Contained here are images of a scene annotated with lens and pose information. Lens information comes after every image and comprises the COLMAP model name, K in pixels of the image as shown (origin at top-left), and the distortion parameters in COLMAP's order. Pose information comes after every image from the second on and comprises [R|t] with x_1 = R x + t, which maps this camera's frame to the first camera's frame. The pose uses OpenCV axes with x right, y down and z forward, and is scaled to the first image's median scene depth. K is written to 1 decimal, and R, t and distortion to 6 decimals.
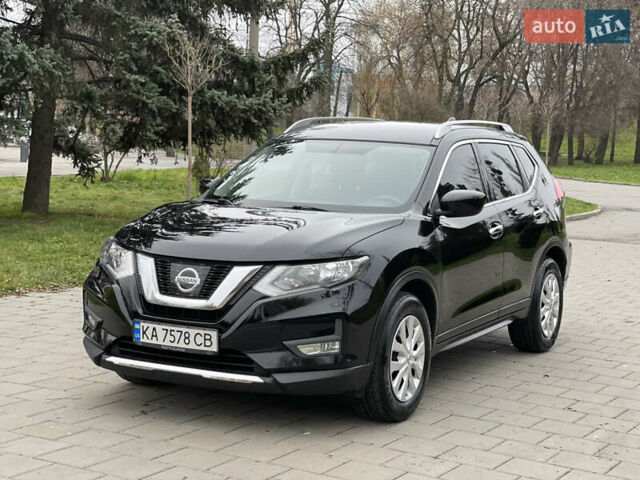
lens RADIAL K [[1179.4, 0, 320.0], [0, 1179.4, 240.0], [0, 0, 1]] dist [0.205521, 0.032218]
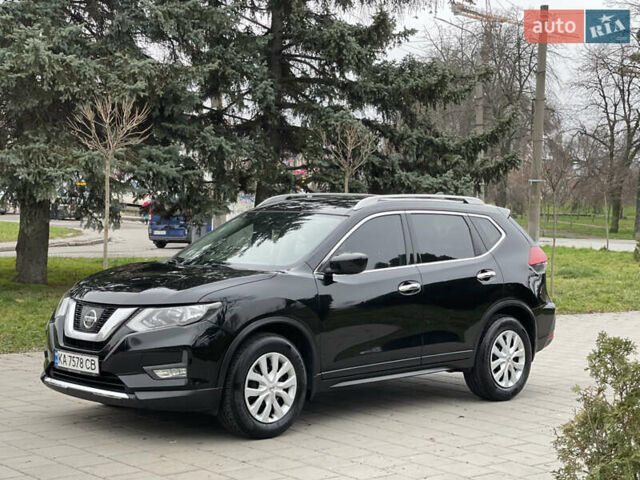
lens RADIAL K [[1179.0, 0, 316.0], [0, 1179.0, 250.4], [0, 0, 1]] dist [0.221341, -0.009001]
pose [[0.952170, 0.000521, -0.305570, 0.517215], [-0.018464, 0.998269, -0.055833, 0.026902], [0.305012, 0.058804, 0.950531, -0.169356]]
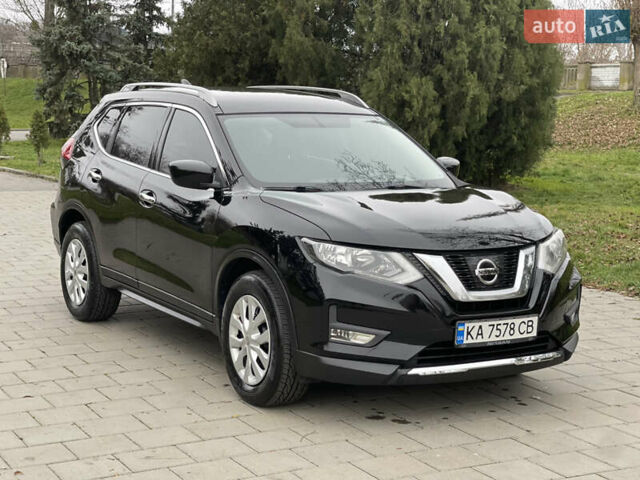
lens RADIAL K [[1179.4, 0, 320.0], [0, 1179.4, 240.0], [0, 0, 1]] dist [0.205521, 0.032218]
pose [[0.522417, -0.129276, 0.842834, -0.986140], [0.072687, 0.991594, 0.107040, -0.104370], [-0.849587, 0.005343, 0.527422, 0.595633]]
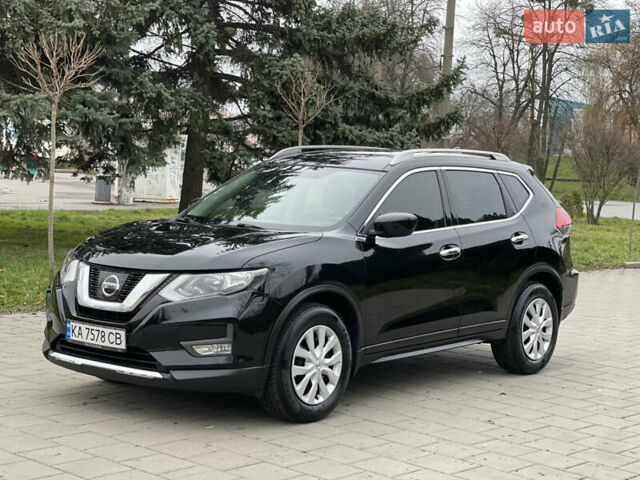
lens RADIAL K [[1179.4, 0, 320.0], [0, 1179.4, 240.0], [0, 0, 1]] dist [0.205521, 0.032218]
pose [[0.979553, 0.019903, -0.200197, 0.305170], [-0.026132, 0.999252, -0.028522, 0.017335], [0.199480, 0.033170, 0.979340, -0.068715]]
